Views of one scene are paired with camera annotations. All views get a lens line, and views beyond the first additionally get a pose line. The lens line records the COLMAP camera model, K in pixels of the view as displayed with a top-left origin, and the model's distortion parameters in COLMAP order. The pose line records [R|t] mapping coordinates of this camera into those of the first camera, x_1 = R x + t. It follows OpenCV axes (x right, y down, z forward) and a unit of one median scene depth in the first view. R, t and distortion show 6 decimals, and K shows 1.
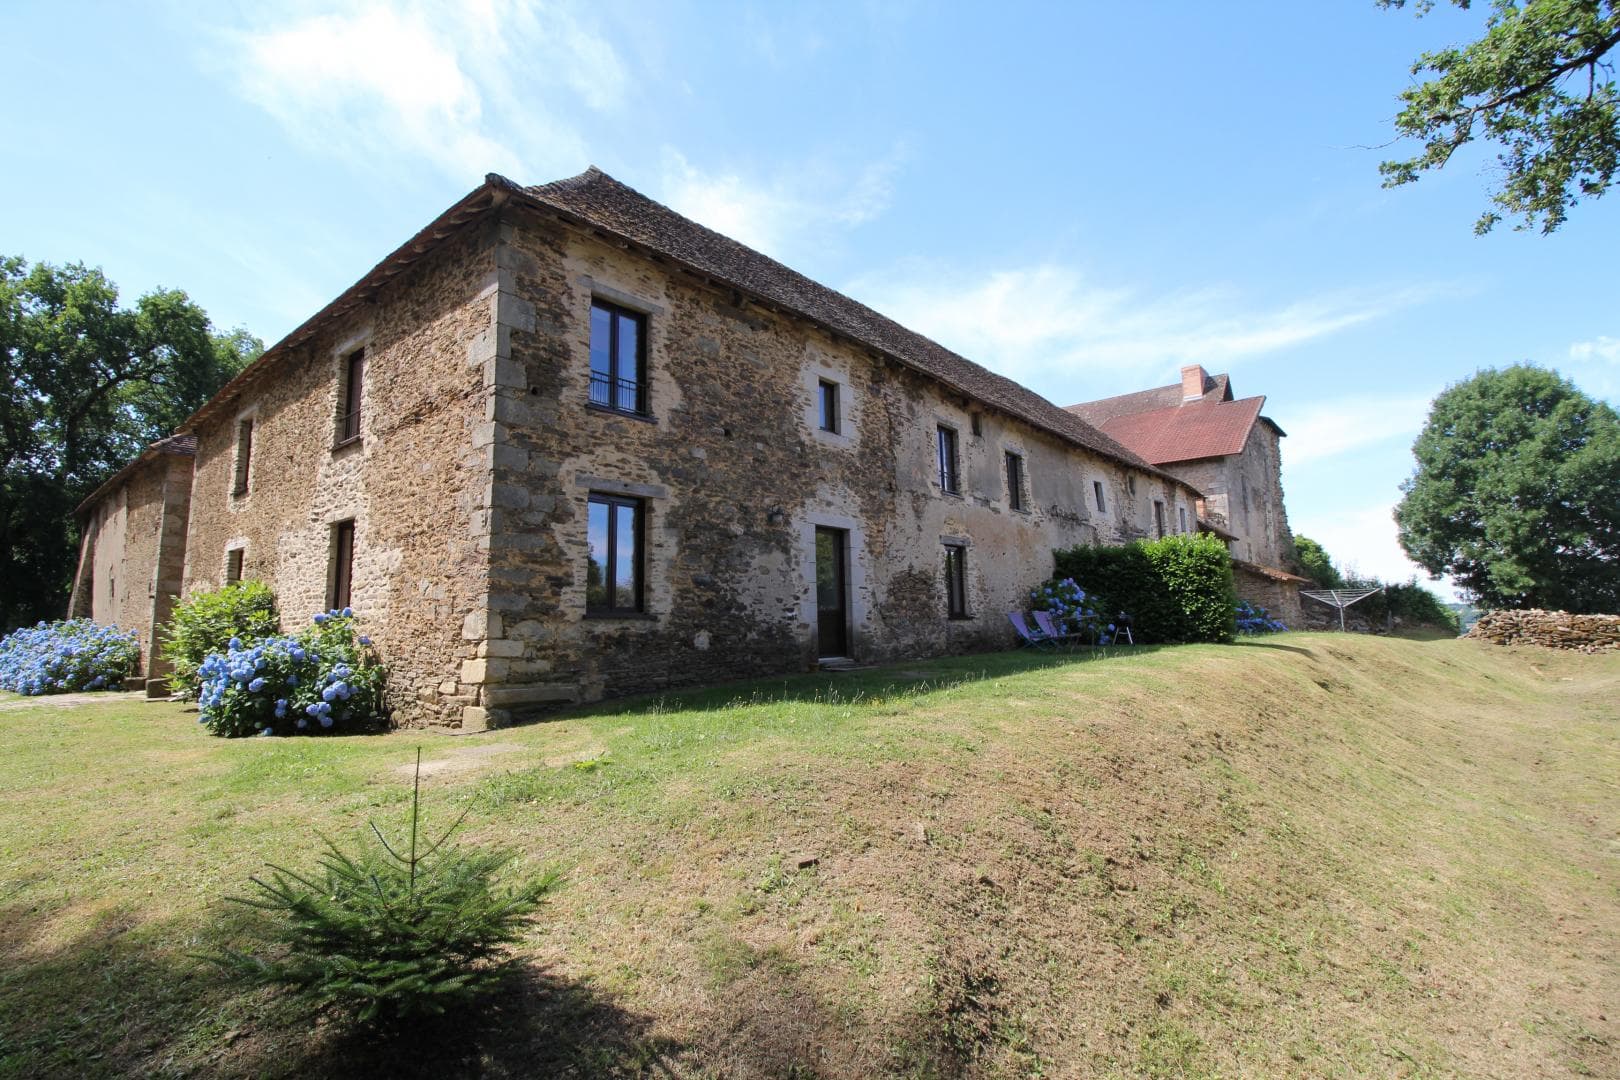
lens RADIAL K [[741.0, 0, 805.9], [0, 741.0, 530.8], [0, 0, 1]] dist [-0.001002, -0.013414]
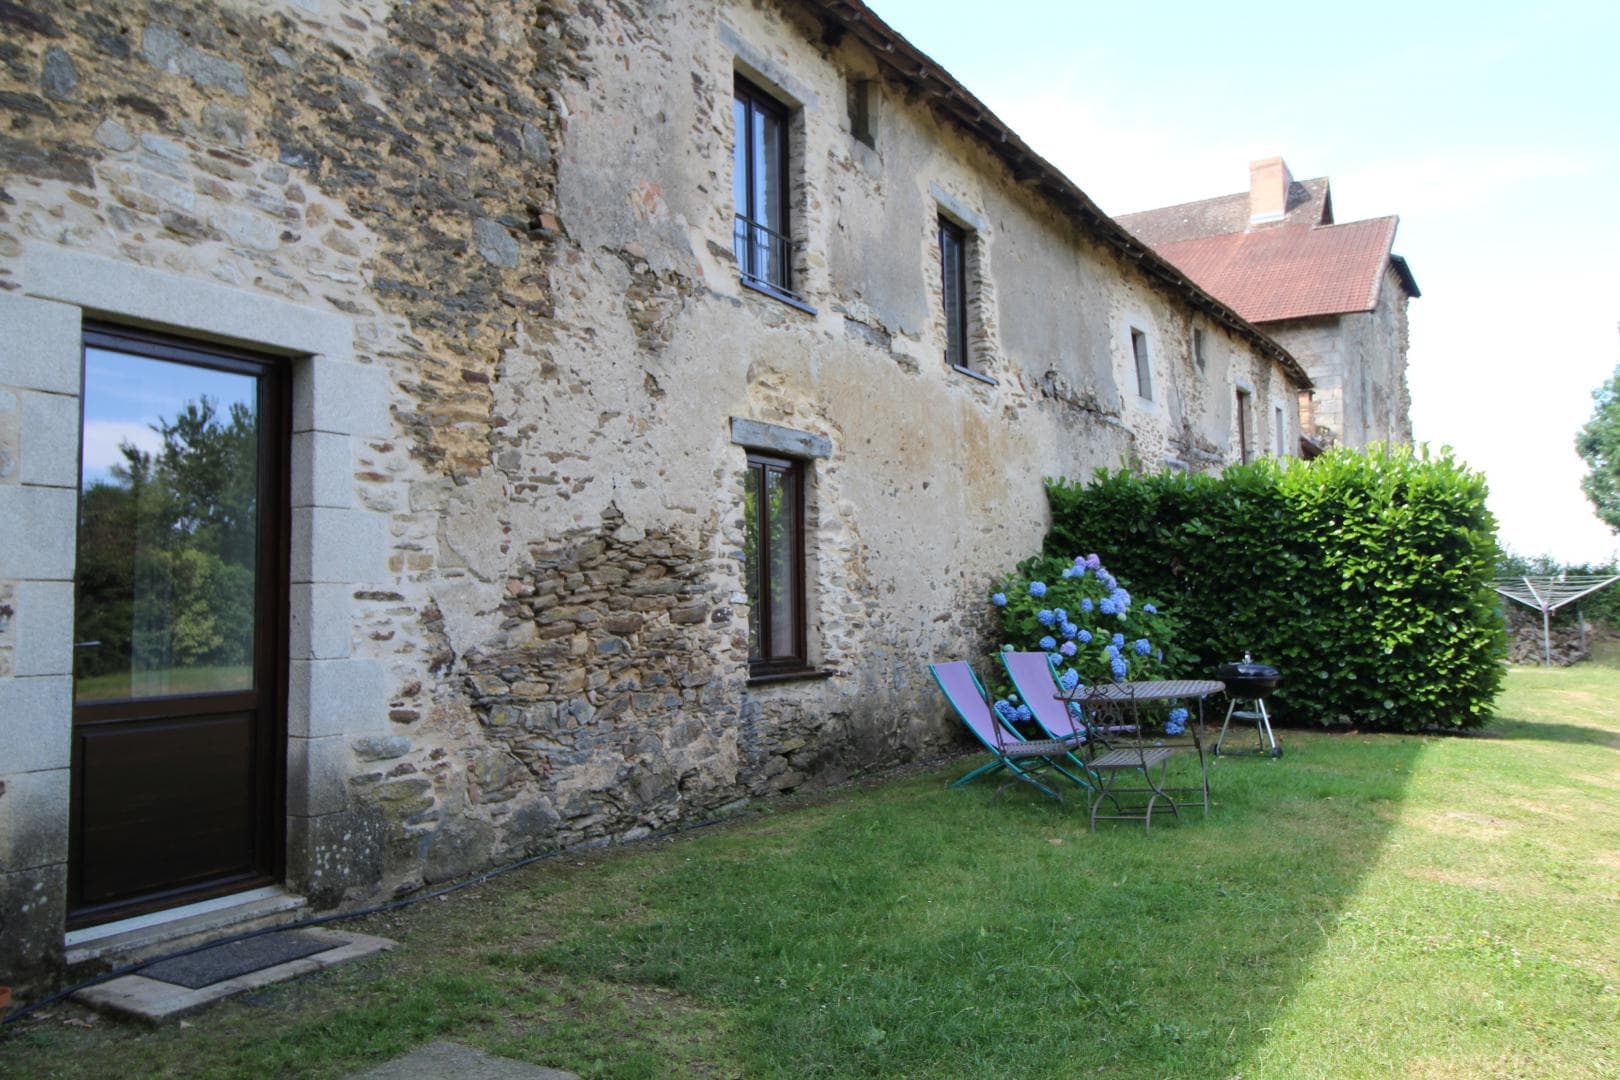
lens RADIAL K [[1192.4, 0, 810.0], [0, 1192.4, 540.0], [0, 0, 1]] dist [0.007211, 0.001976]
pose [[0.985468, 0.014481, 0.169246, 0.119688], [-0.025793, 0.997563, 0.064833, 0.022449], [-0.167894, -0.068256, 0.983439, 0.458528]]
